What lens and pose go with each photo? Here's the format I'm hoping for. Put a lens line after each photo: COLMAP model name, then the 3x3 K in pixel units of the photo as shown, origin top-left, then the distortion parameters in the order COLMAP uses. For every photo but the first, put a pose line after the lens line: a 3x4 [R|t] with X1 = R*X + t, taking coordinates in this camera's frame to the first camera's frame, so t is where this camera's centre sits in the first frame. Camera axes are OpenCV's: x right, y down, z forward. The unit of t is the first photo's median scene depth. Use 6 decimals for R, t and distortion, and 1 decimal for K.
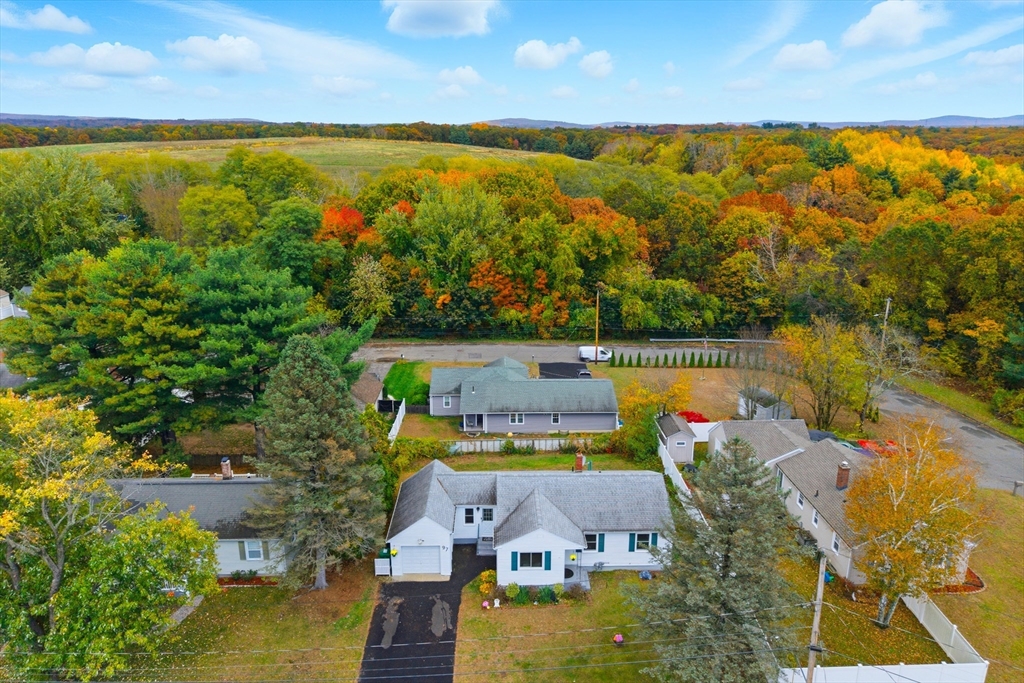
lens RADIAL K [[660.9, 0, 512.0], [0, 660.9, 341.5], [0, 0, 1]] dist [0.058762, -0.107106]
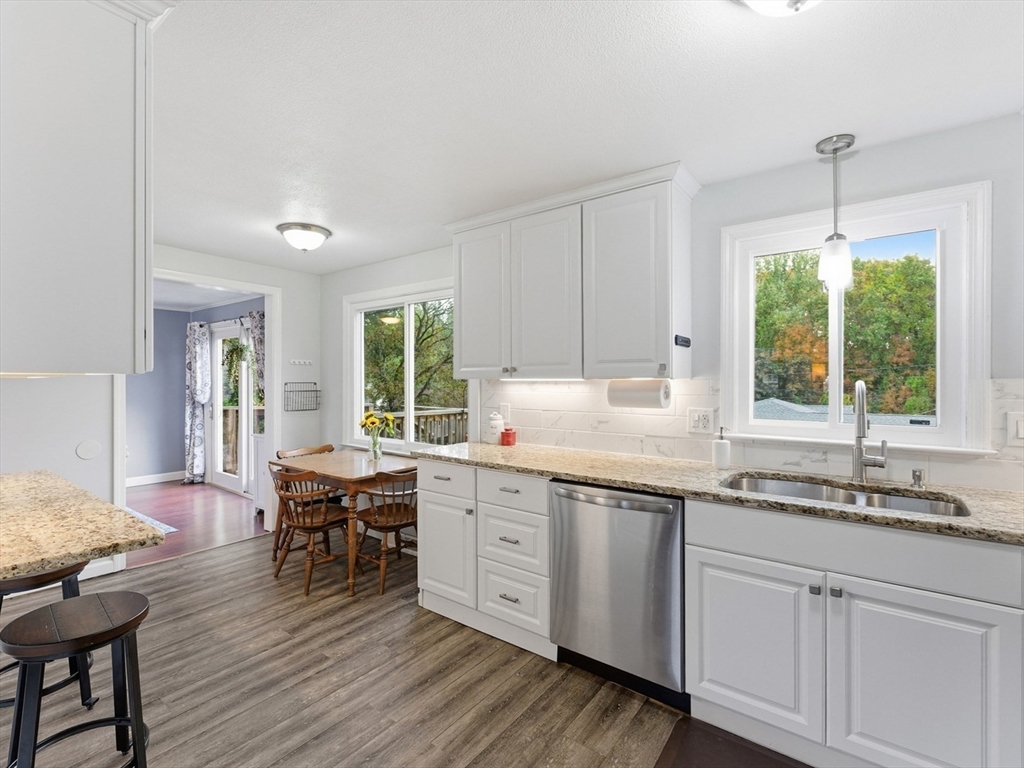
lens RADIAL K [[477.1, 0, 507.4], [0, 477.1, 380.7], [0, 0, 1]] dist [0.001224, 0.000141]
pose [[0.783723, -0.002379, -0.621105, 0.035435], [-0.182447, 0.954996, -0.233873, 0.121172], [0.593709, 0.296610, 0.748018, 0.491530]]
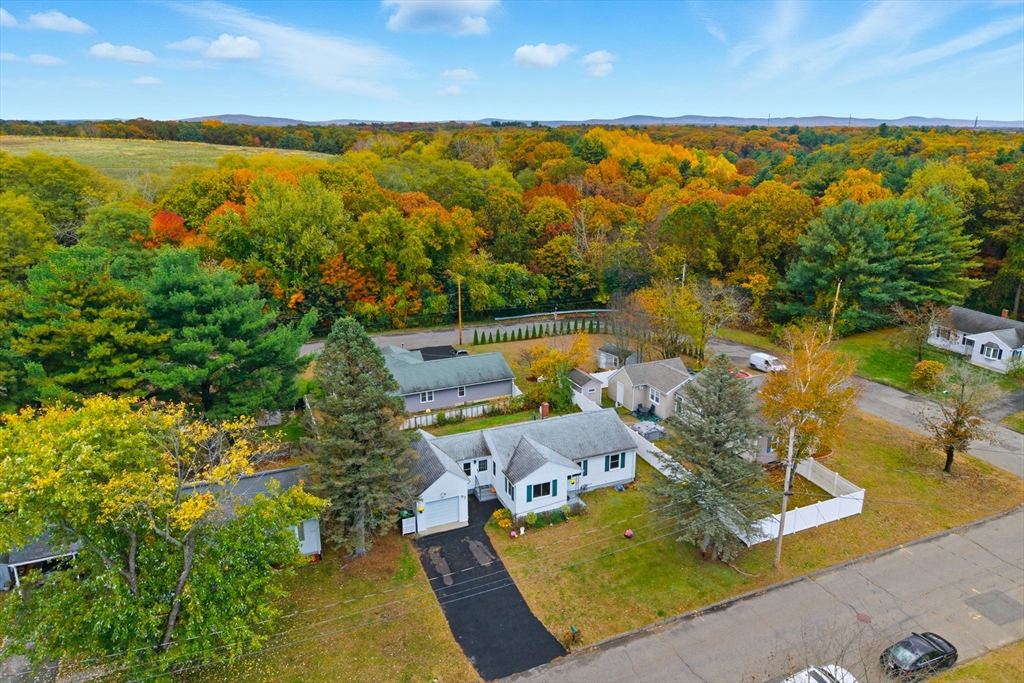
lens RADIAL K [[660.9, 0, 512.0], [0, 660.9, 341.5], [0, 0, 1]] dist [0.058762, -0.107106]
pose [[0.928837, -0.111014, 0.353466, -0.175881], [0.109778, 0.993676, 0.023612, 0.012834], [-0.353852, 0.016871, 0.935149, -0.041718]]
